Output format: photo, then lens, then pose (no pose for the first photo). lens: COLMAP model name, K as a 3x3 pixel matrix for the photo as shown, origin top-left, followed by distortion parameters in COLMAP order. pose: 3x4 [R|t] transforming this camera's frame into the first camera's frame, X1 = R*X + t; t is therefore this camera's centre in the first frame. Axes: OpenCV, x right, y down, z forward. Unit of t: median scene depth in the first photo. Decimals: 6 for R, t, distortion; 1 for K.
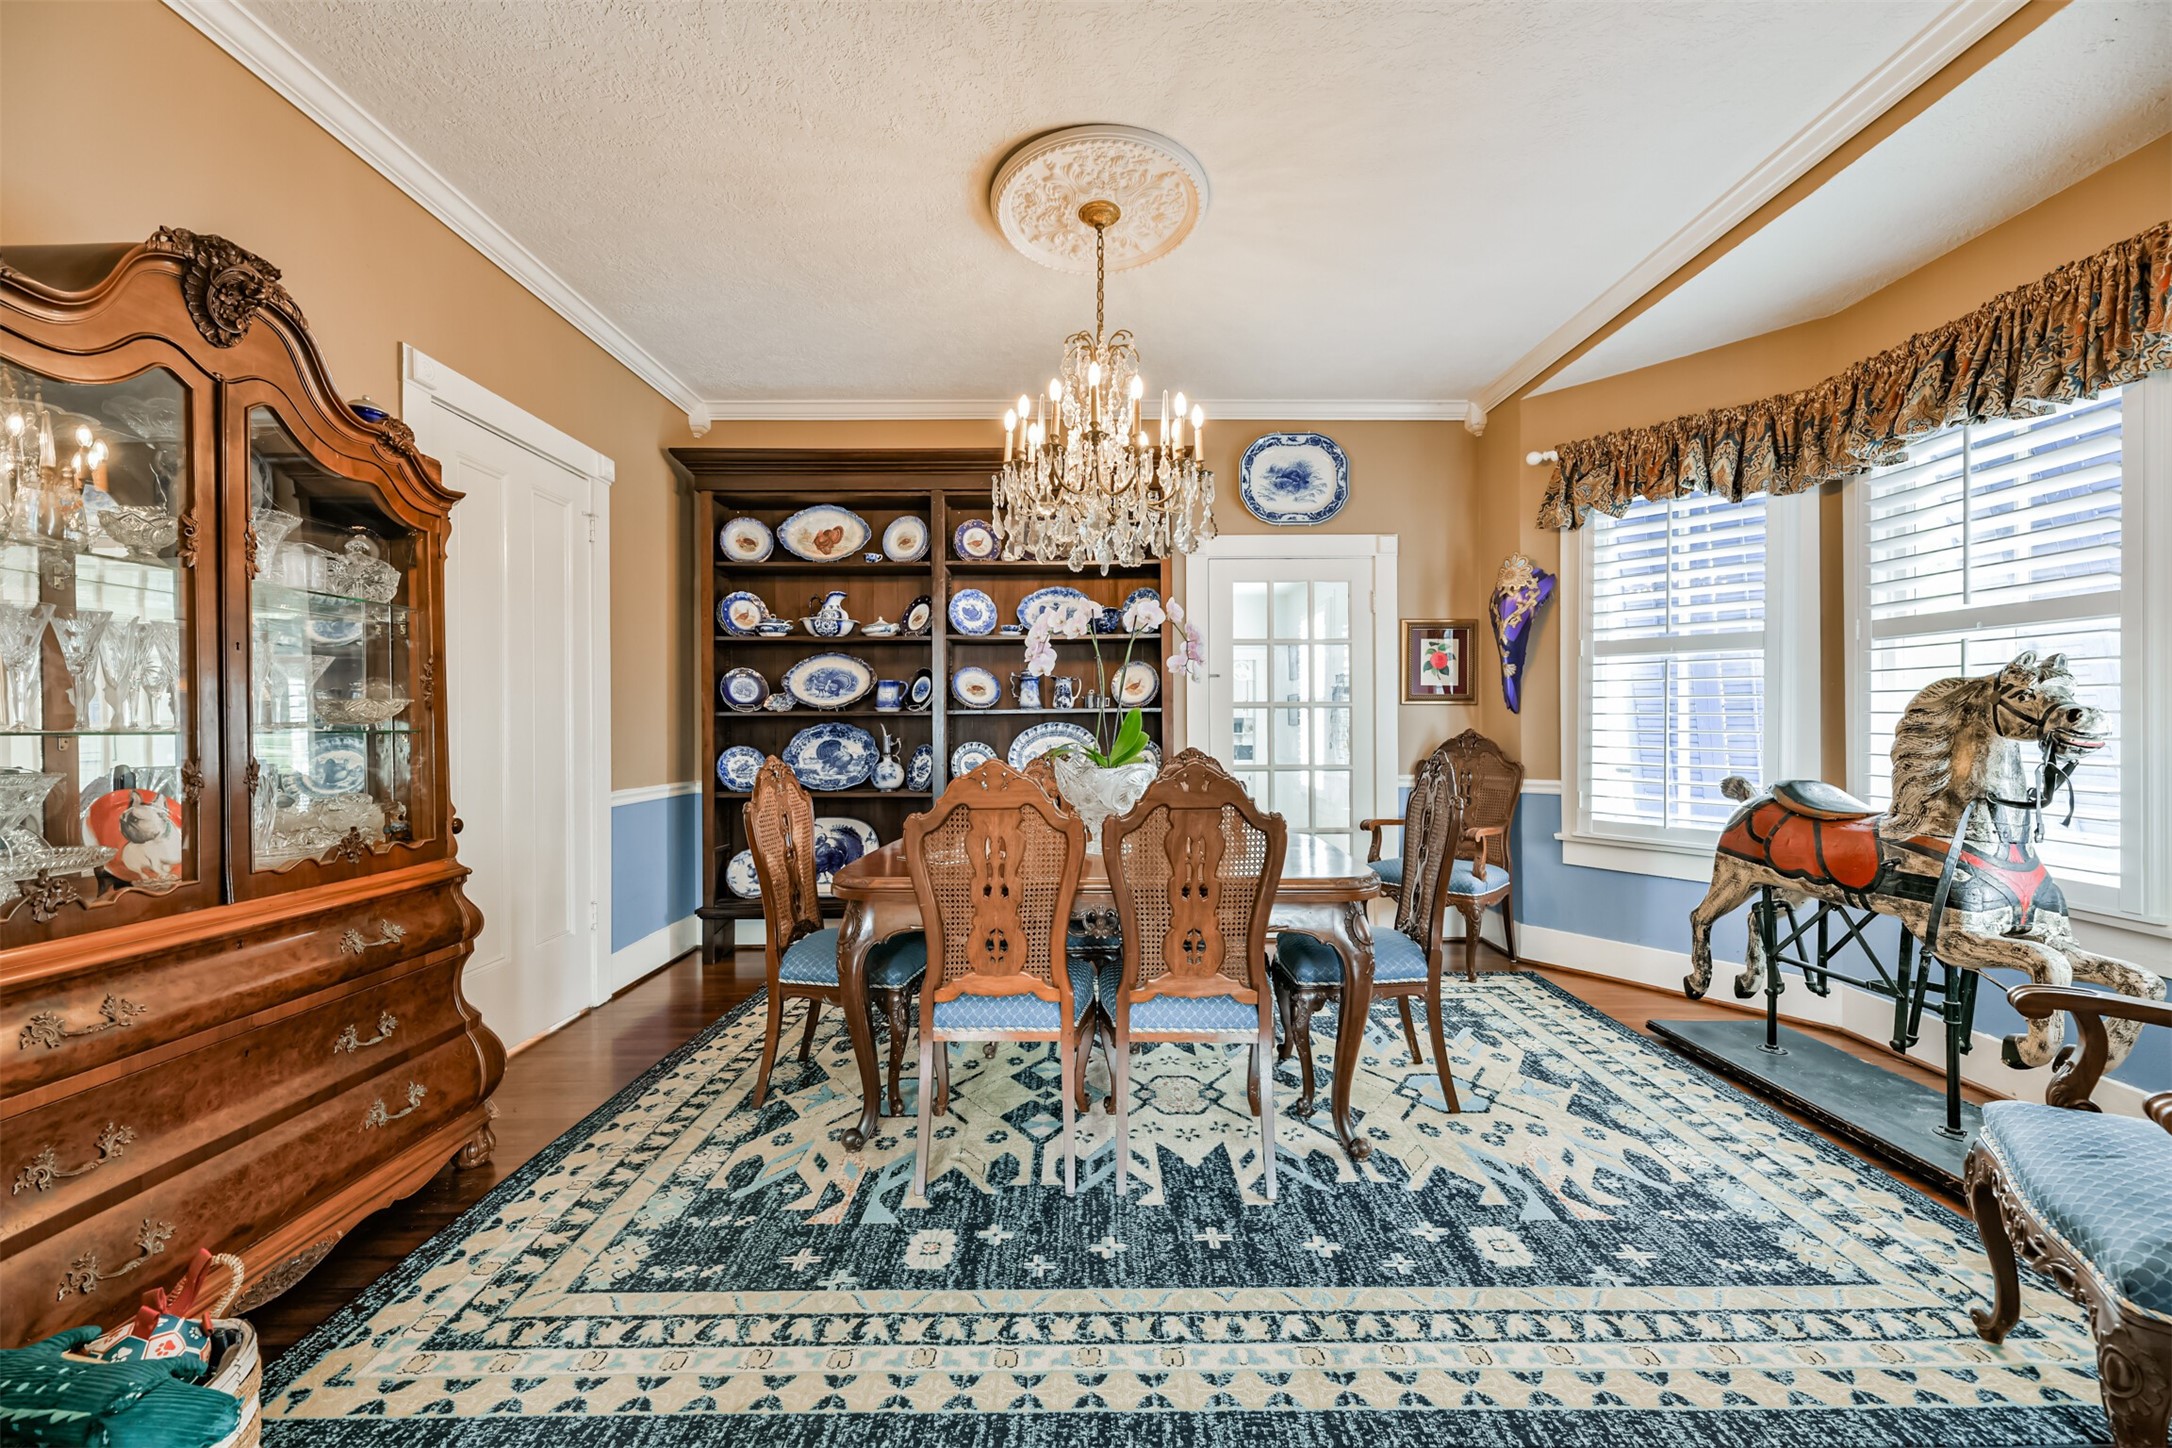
lens RADIAL K [[870.7, 0, 1085.2], [0, 870.7, 731.1], [0, 0, 1]] dist [0.007576, -0.000195]
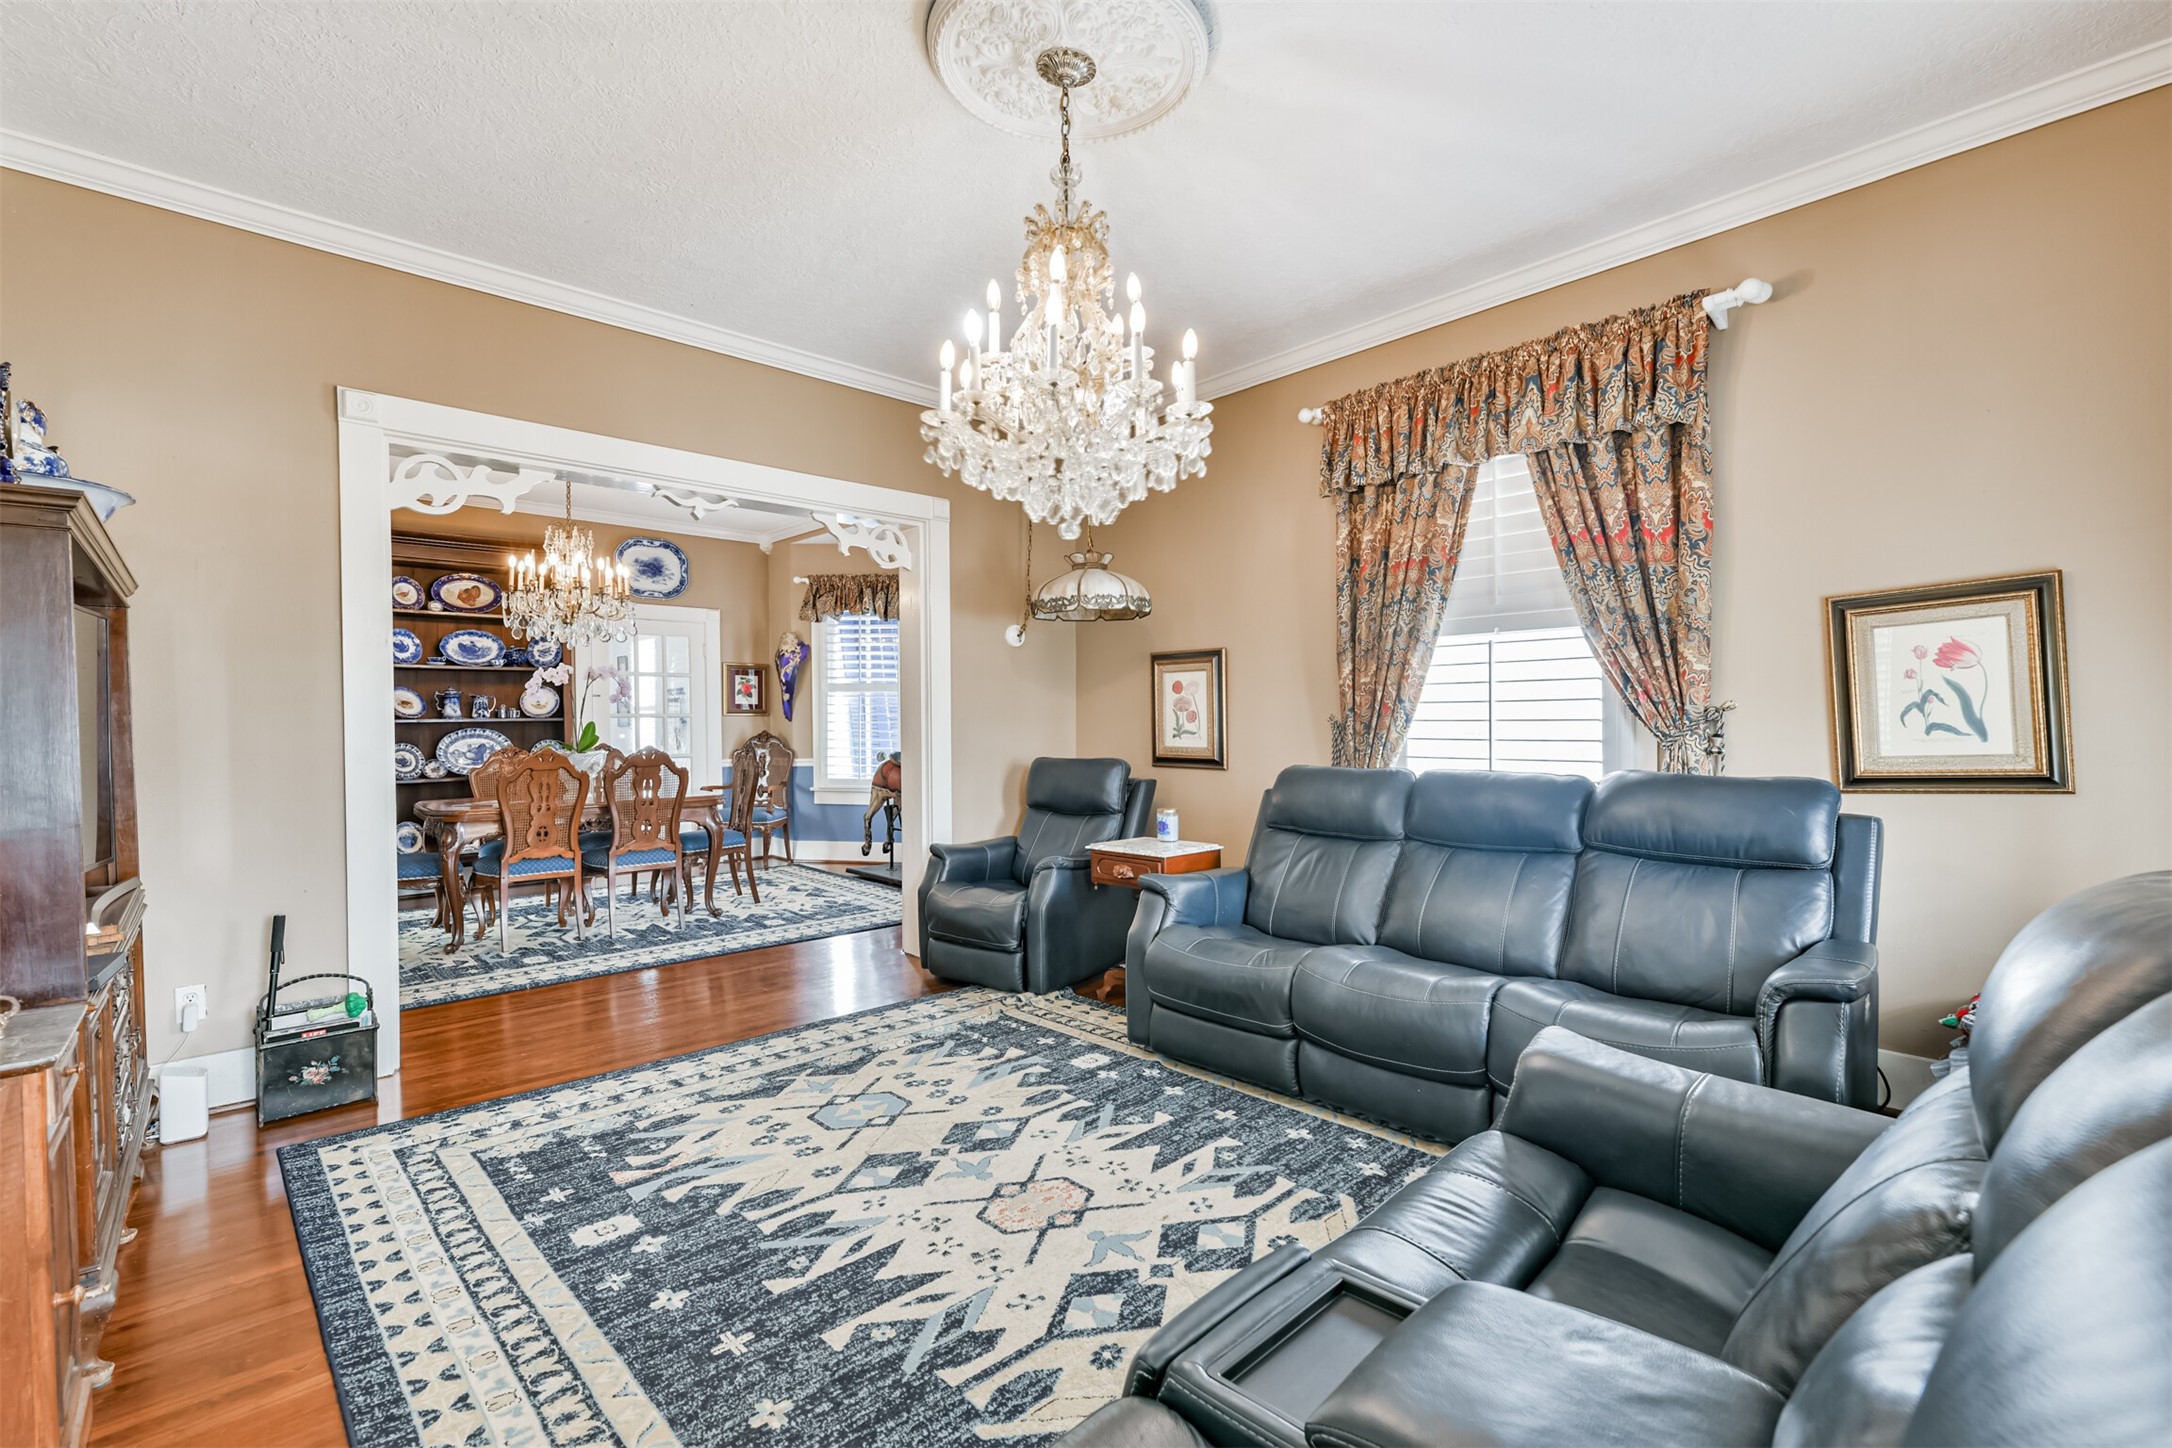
lens RADIAL K [[969.4, 0, 1094.0], [0, 969.4, 728.1], [0, 0, 1]] dist [0.011735, -0.000413]
pose [[0.740050, -0.008258, 0.672501, -0.444905], [0.009165, 0.999956, 0.002193, -0.005858], [-0.672490, 0.004540, 0.740093, -1.038688]]
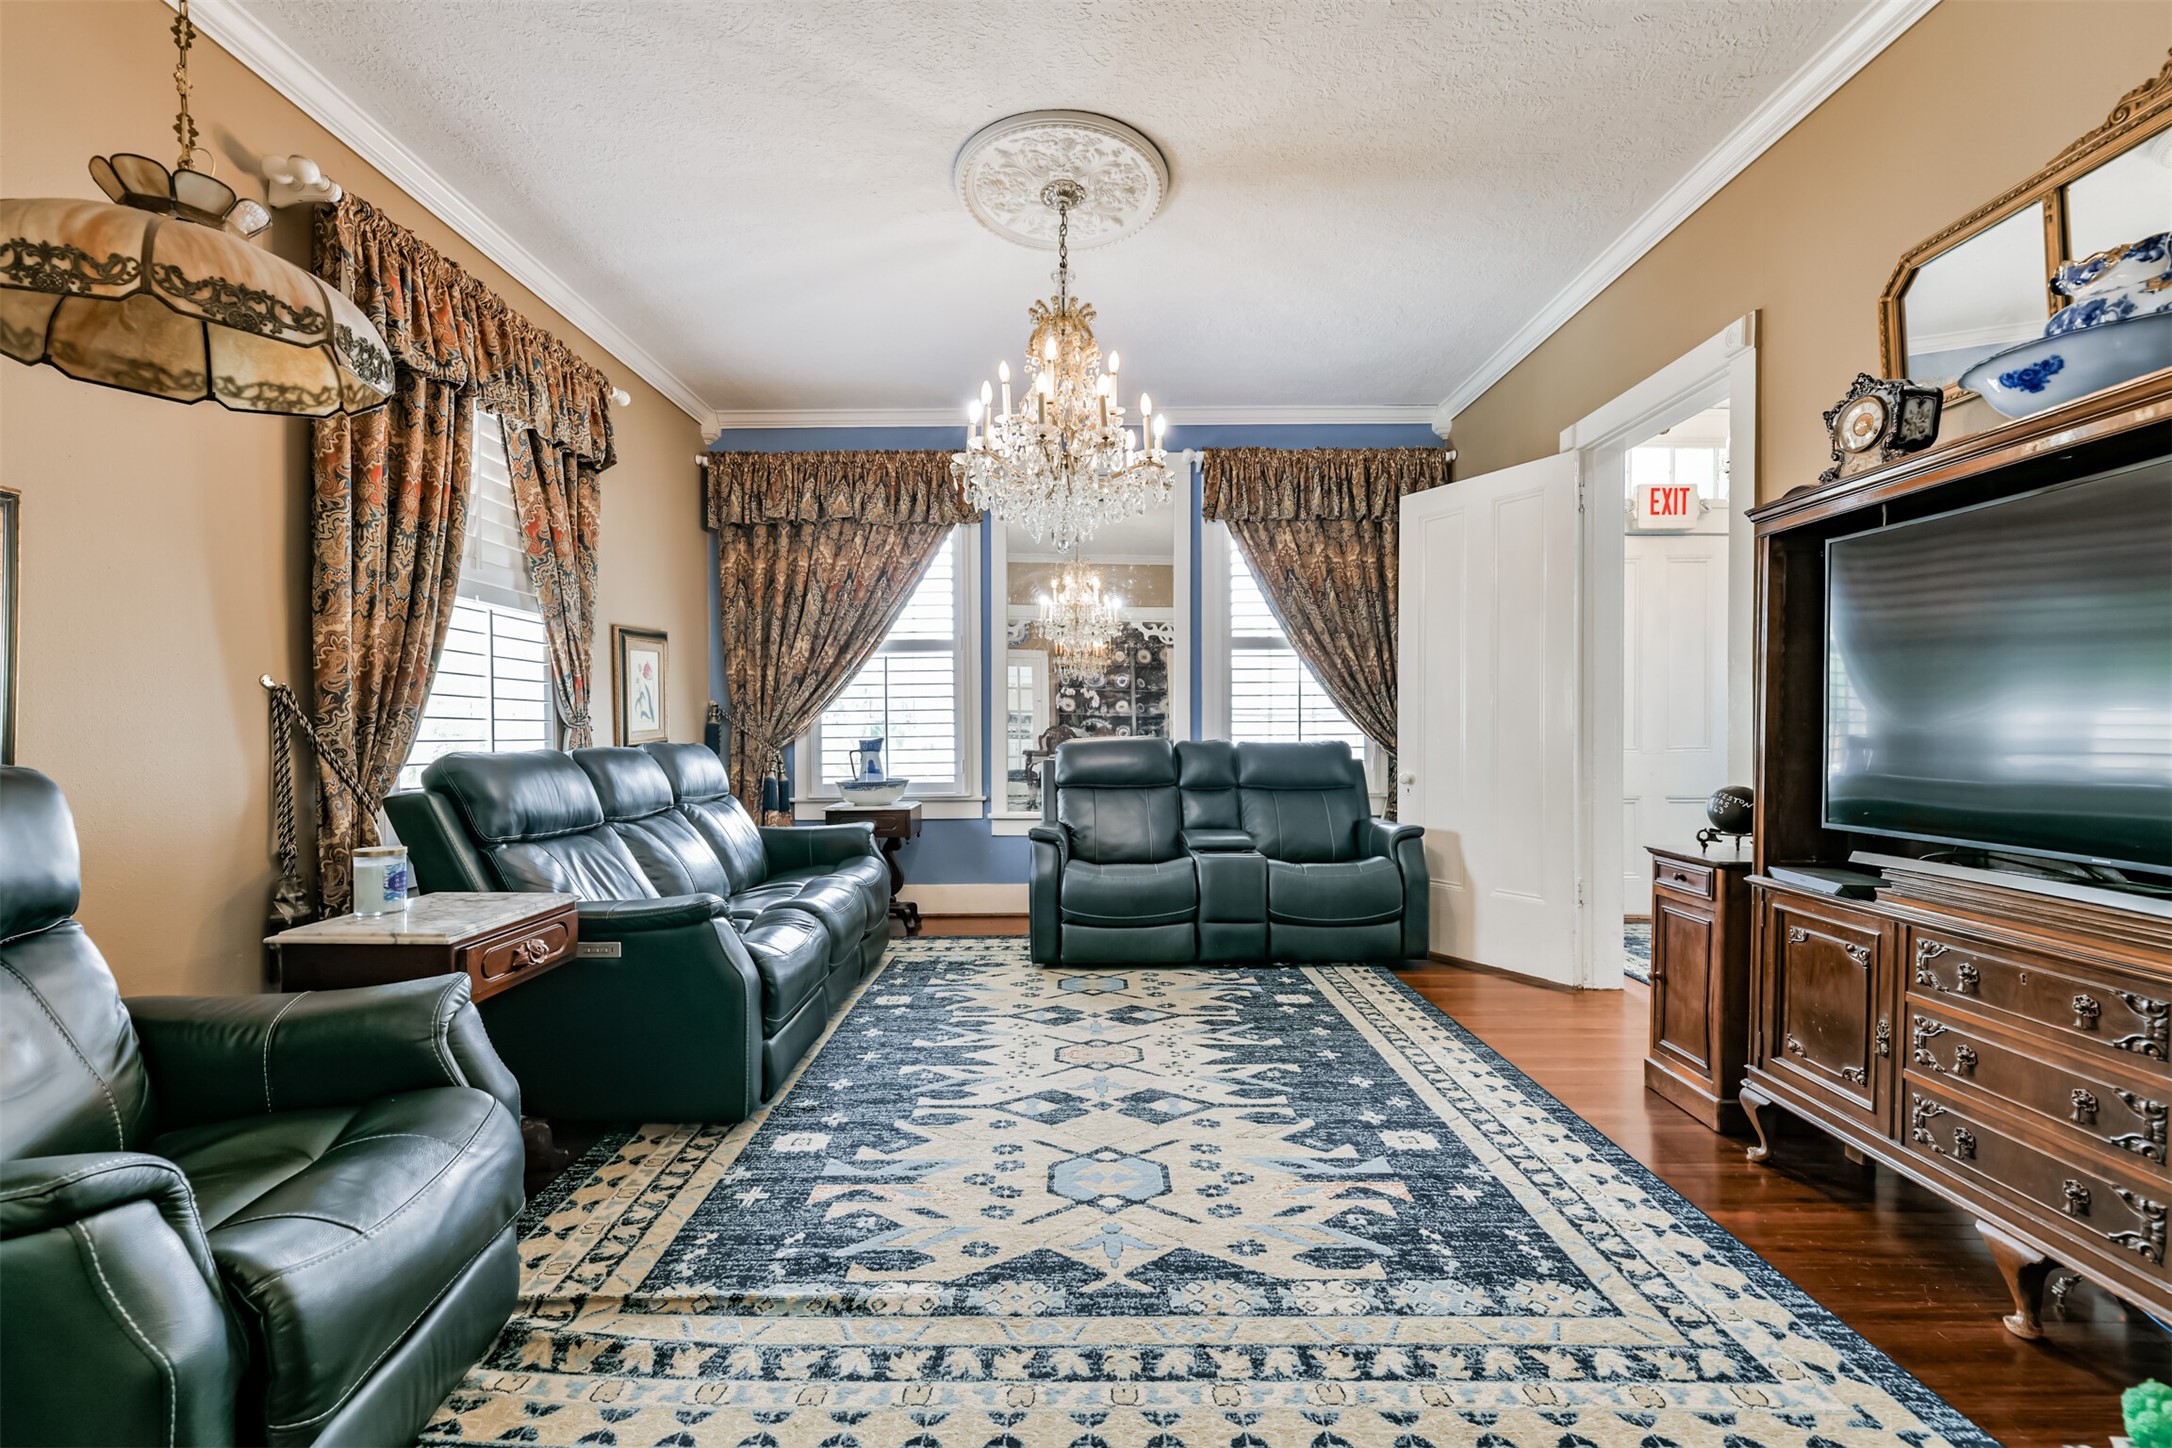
lens RADIAL K [[930.7, 0, 1088.4], [0, 930.7, 736.5], [0, 0, 1]] dist [0.011296, -0.001029]
pose [[-0.999959, 0.003321, 0.008418, -0.013631], [0.003387, 0.999964, 0.007796, 0.024639], [-0.008392, 0.007824, -0.999934, 0.377763]]
